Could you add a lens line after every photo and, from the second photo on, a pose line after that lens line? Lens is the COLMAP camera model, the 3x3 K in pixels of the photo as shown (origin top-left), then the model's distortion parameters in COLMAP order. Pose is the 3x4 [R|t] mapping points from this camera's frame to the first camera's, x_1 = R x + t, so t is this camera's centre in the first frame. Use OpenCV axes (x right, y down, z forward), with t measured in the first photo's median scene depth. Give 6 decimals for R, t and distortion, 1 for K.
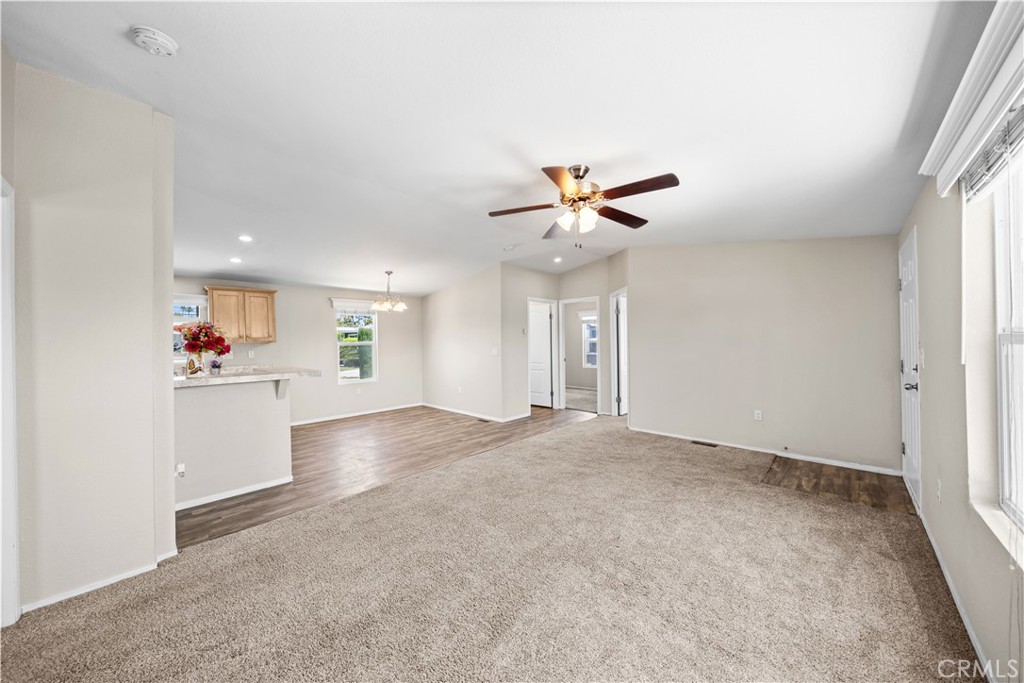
lens RADIAL K [[347.9, 0, 506.7], [0, 347.9, 342.1], [0, 0, 1]] dist [0.000827, -0.000056]
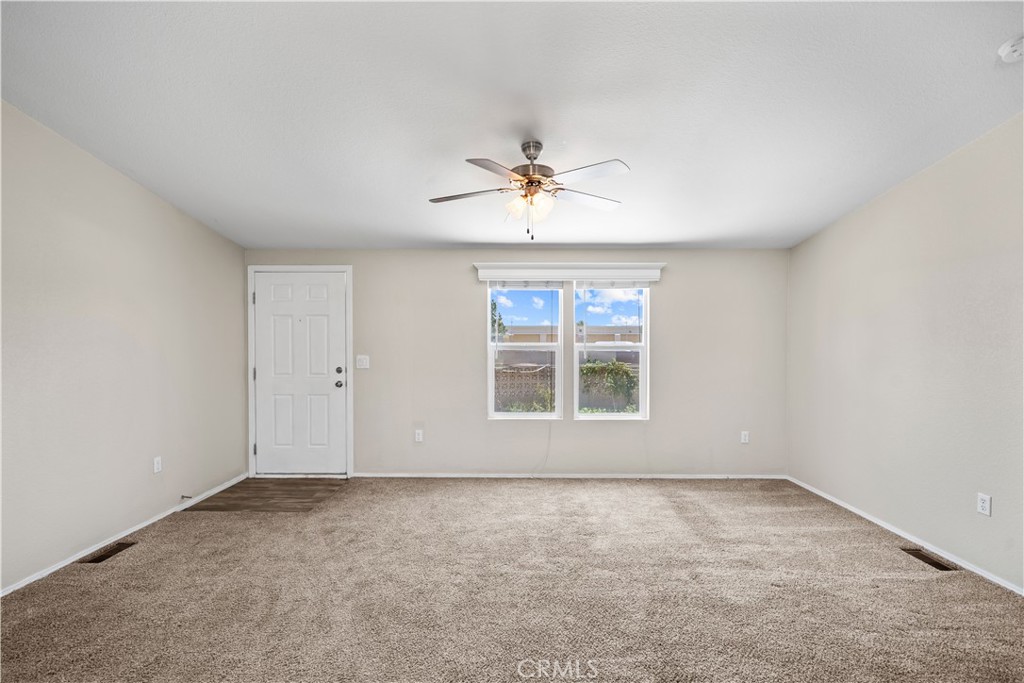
lens RADIAL K [[453.9, 0, 512.0], [0, 453.9, 341.5], [0, 0, 1]] dist [-0.001192, -0.000447]
pose [[-0.700004, 0.022530, 0.713784, -0.340236], [0.012970, 0.999738, -0.018836, 0.004157], [-0.714022, -0.003927, -0.700113, 1.091185]]
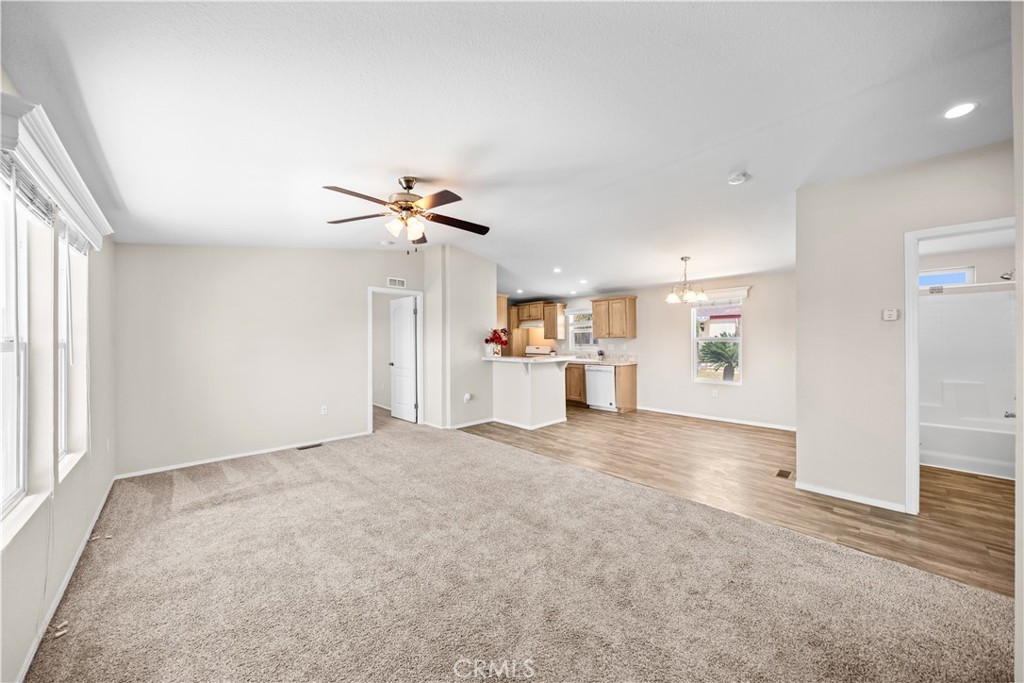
lens RADIAL K [[347.9, 0, 506.7], [0, 347.9, 342.1], [0, 0, 1]] dist [0.000827, -0.000056]
pose [[-0.034995, 0.017988, -0.999226, 0.752179], [0.002500, 0.999836, 0.017911, -0.009674], [0.999384, -0.001871, -0.035034, 0.793642]]
